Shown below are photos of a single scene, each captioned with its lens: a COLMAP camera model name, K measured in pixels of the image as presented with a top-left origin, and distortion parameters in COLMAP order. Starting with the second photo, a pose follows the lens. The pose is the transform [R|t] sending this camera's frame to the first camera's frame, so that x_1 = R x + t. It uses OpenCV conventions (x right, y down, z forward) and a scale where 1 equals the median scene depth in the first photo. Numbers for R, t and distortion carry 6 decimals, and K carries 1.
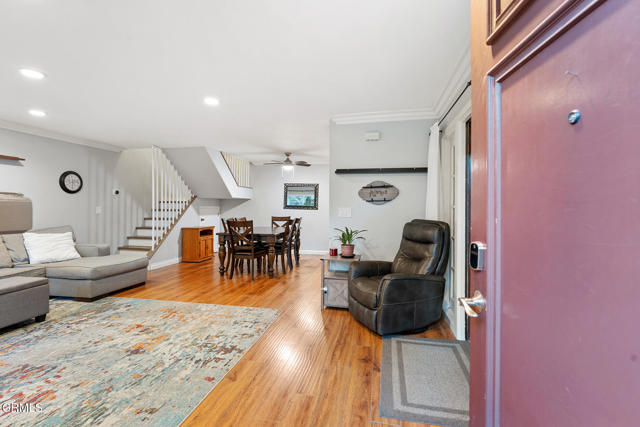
lens RADIAL K [[294.6, 0, 321.9], [0, 294.6, 203.9], [0, 0, 1]] dist [-0.002198, 0.000593]
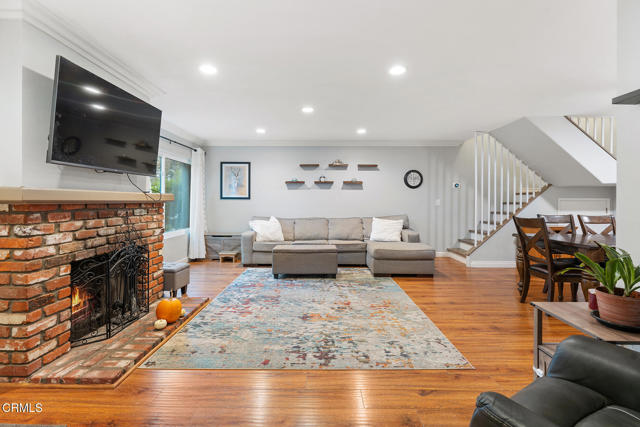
lens RADIAL K [[294.6, 0, 321.9], [0, 294.6, 203.9], [0, 0, 1]] dist [-0.002198, 0.000593]
pose [[0.191063, 0.004123, -0.981569, 0.229613], [0.010011, 0.999931, 0.006149, 0.014615], [0.981527, -0.011001, 0.191009, 0.351054]]
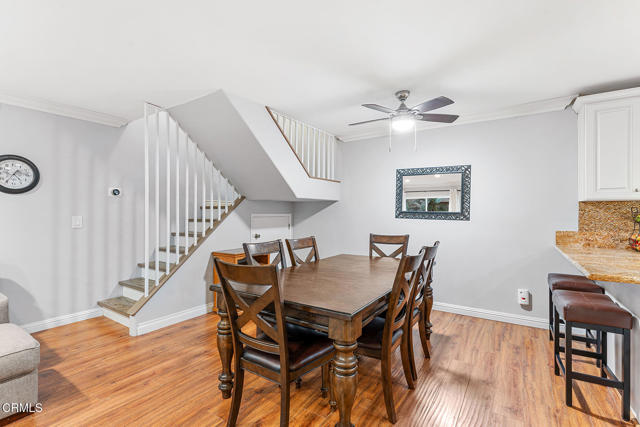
lens RADIAL K [[296.8, 0, 320.0], [0, 296.8, 213.5], [0, 0, 1]] dist [0.003345, 0.000564]
pose [[0.922037, -0.002497, -0.387093, -0.064913], [0.007154, 0.999918, 0.010591, 0.002343], [0.387035, -0.012534, 0.921980, 0.609791]]
